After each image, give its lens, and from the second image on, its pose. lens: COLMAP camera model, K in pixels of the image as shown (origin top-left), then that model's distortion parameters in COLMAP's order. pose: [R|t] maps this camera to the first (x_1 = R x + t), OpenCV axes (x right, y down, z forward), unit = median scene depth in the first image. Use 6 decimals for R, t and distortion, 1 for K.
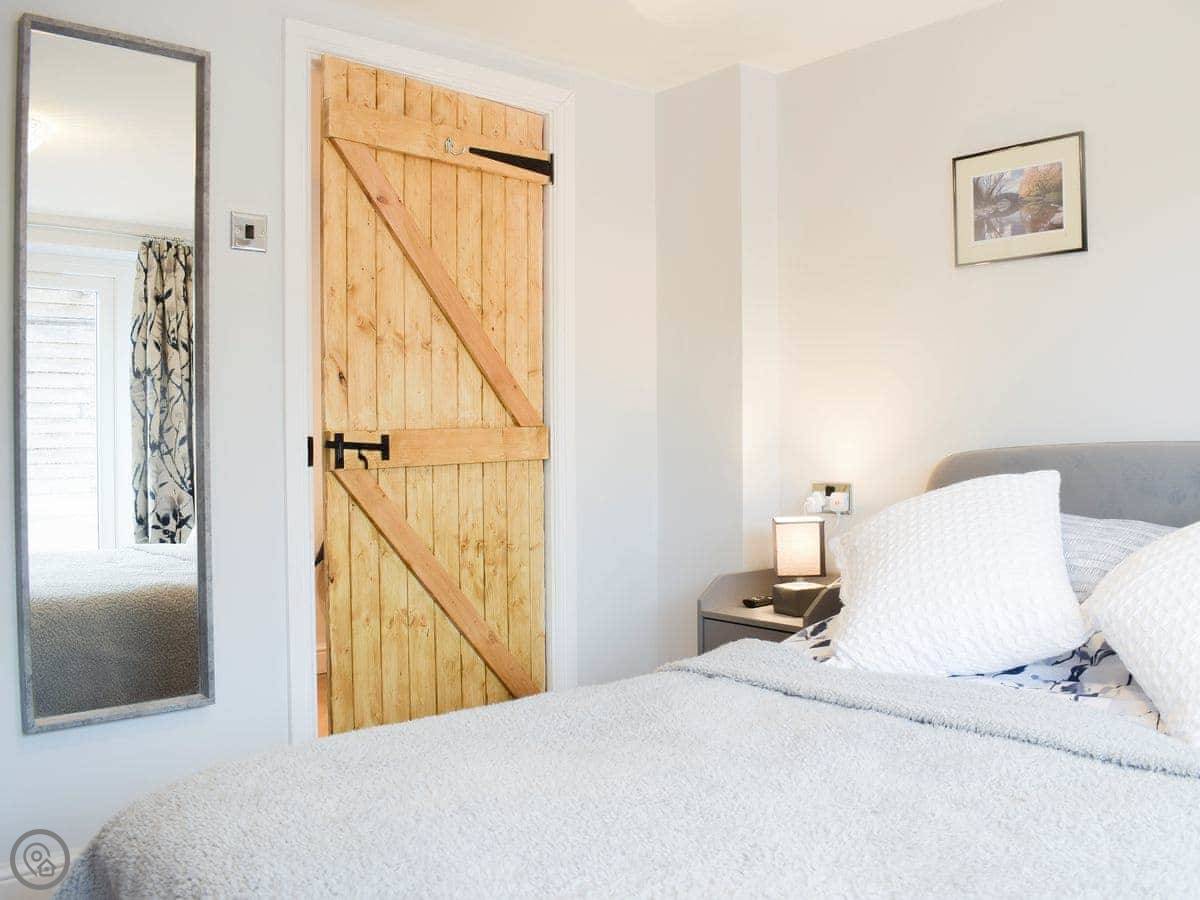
lens RADIAL K [[1077.6, 0, 626.2], [0, 1077.6, 454.6], [0, 0, 1]] dist [-0.075168, -0.000683]
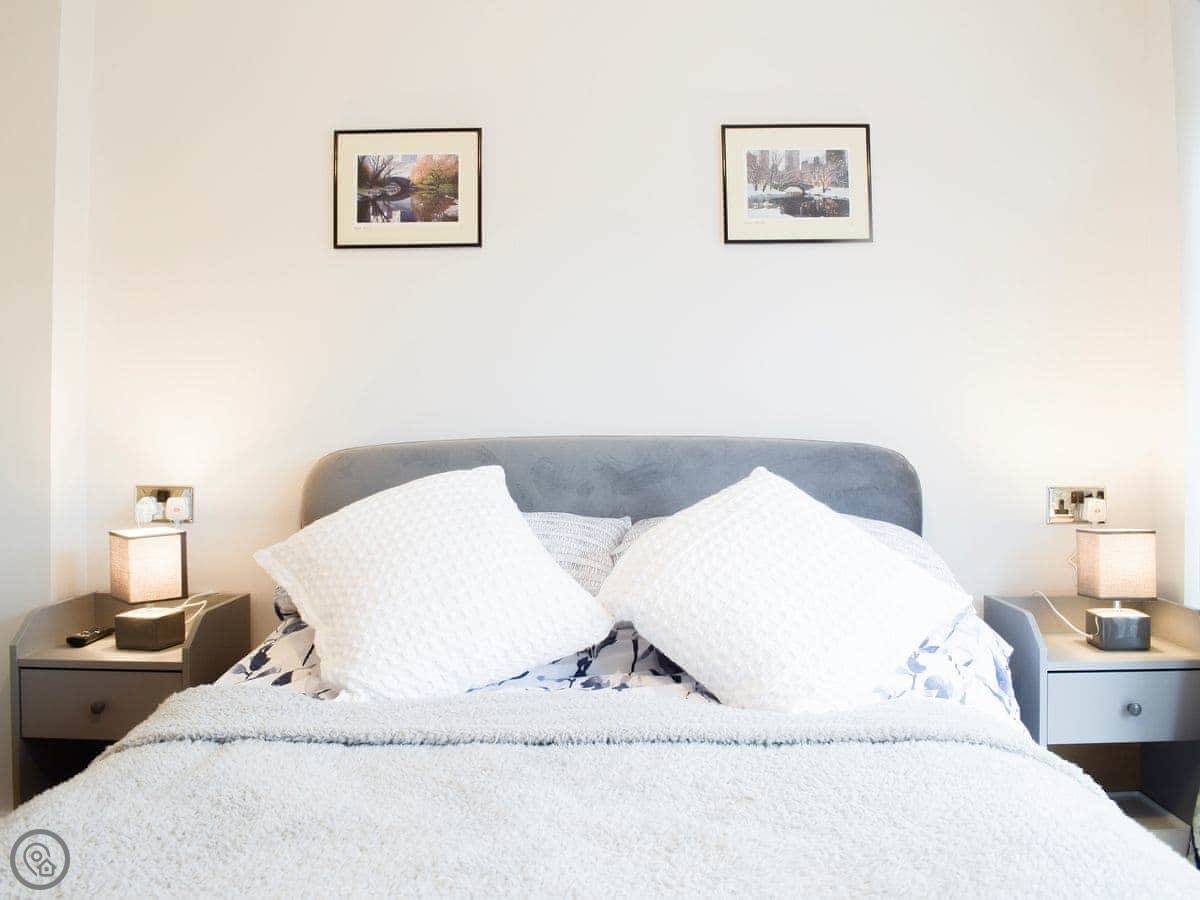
lens RADIAL K [[1077.6, 0, 602.3], [0, 1077.6, 427.1], [0, 0, 1]] dist [-0.080786, -0.001410]
pose [[0.679024, 0.009439, 0.734056, -0.229843], [0.011705, 0.999651, -0.023682, 0.003923], [-0.734023, 0.024673, 0.678676, 0.225249]]
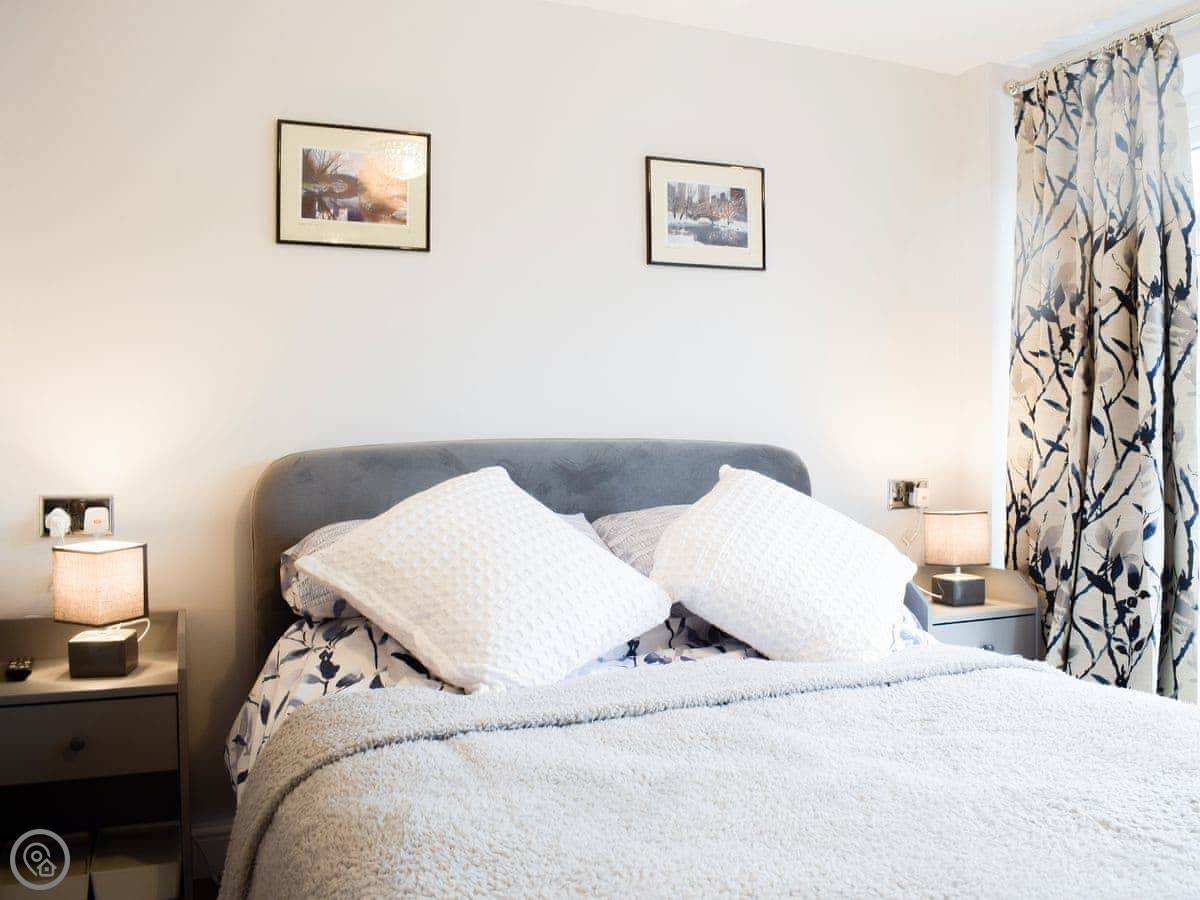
lens RADIAL K [[1077.6, 0, 626.2], [0, 1077.6, 454.6], [0, 0, 1]] dist [-0.075168, -0.000683]
pose [[0.308909, -0.008679, 0.951052, -0.479397], [0.020885, 0.999779, 0.002341, 0.003567], [-0.950862, 0.019139, 0.309022, 0.498196]]
